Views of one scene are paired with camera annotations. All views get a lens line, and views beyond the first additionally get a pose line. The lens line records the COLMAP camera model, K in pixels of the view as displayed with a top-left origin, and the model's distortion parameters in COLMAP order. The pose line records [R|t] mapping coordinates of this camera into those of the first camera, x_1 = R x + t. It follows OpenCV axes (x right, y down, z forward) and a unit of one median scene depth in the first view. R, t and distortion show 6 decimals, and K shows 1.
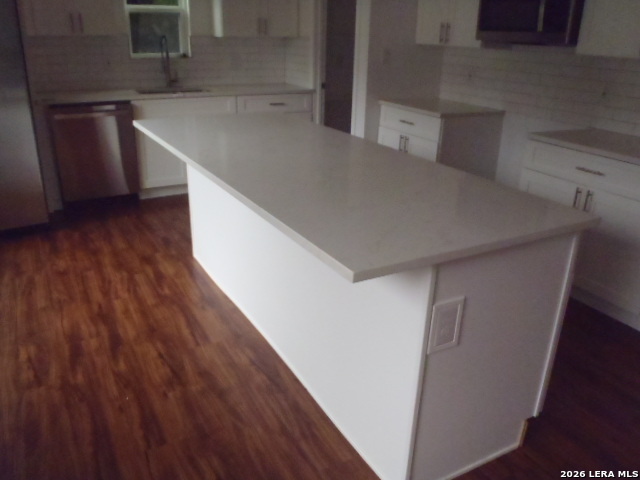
lens RADIAL K [[547.5, 0, 322.7], [0, 547.5, 245.4], [0, 0, 1]] dist [-0.059299, 0.023218]
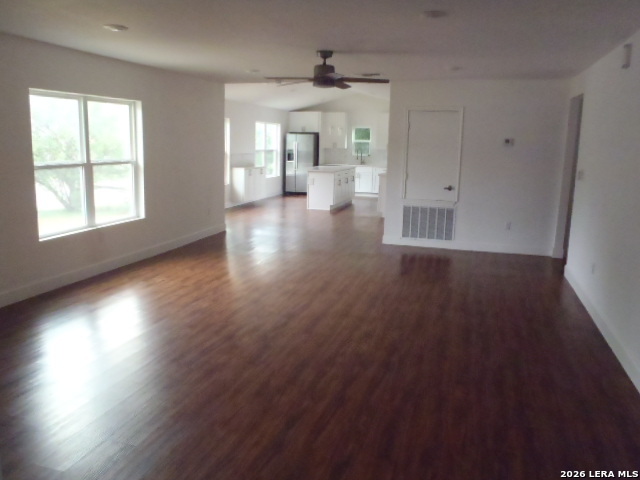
lens RADIAL K [[547.5, 0, 323.3], [0, 547.5, 240.9], [0, 0, 1]] dist [-0.059299, 0.023218]
pose [[0.716613, 0.117529, -0.687497, 2.328879], [-0.262952, 0.958491, -0.110232, 0.709988], [0.646005, 0.259772, 0.717772, -1.716516]]
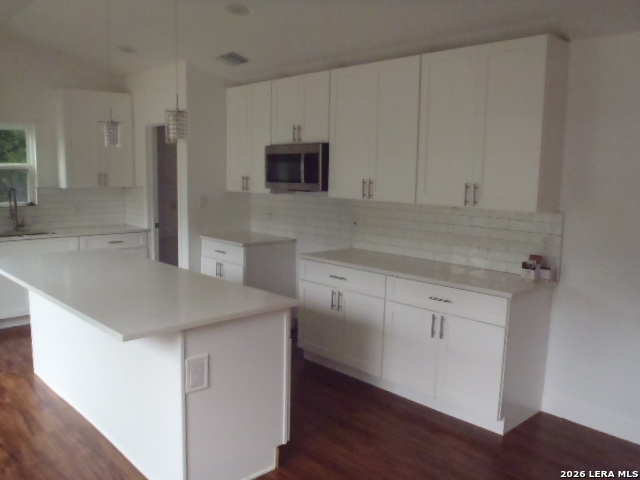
lens RADIAL K [[547.5, 0, 326.4], [0, 547.5, 237.5], [0, 0, 1]] dist [-0.059299, 0.023218]
pose [[0.968098, -0.041298, 0.247146, 0.084450], [0.101804, 0.966076, -0.237348, 0.069709], [-0.228960, 0.254936, 0.939460, -0.259948]]
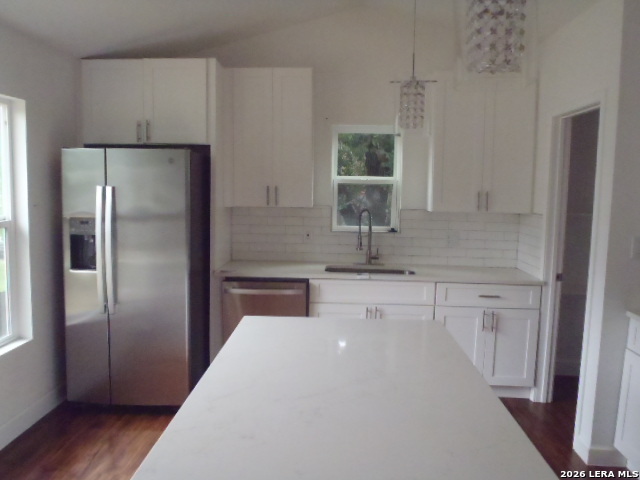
lens RADIAL K [[547.5, 0, 317.3], [0, 547.5, 243.8], [0, 0, 1]] dist [-0.059299, 0.023218]
pose [[0.854124, 0.051941, -0.517470, 0.129611], [-0.194242, 0.954856, -0.224767, -0.136961], [0.482434, 0.292494, 0.825654, 0.277435]]
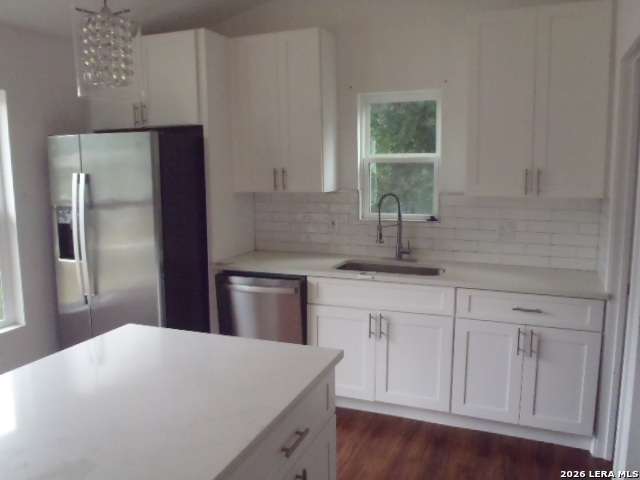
lens RADIAL K [[547.5, 0, 313.8], [0, 547.5, 241.2], [0, 0, 1]] dist [-0.059299, 0.023218]
pose [[0.627918, 0.085339, -0.773586, 0.268097], [-0.269296, 0.956396, -0.113081, -0.254926], [0.730204, 0.279329, 0.623520, 0.570441]]
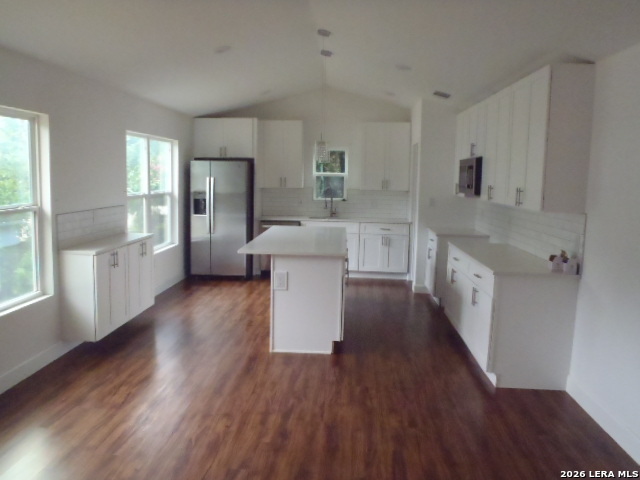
lens RADIAL K [[547.5, 0, 321.6], [0, 547.5, 238.1], [0, 0, 1]] dist [-0.059299, 0.023218]
pose [[0.851496, 0.054053, -0.521568, 0.777259], [-0.195607, 0.955616, -0.220307, 0.213373], [0.486510, 0.289613, 0.824277, -0.568642]]
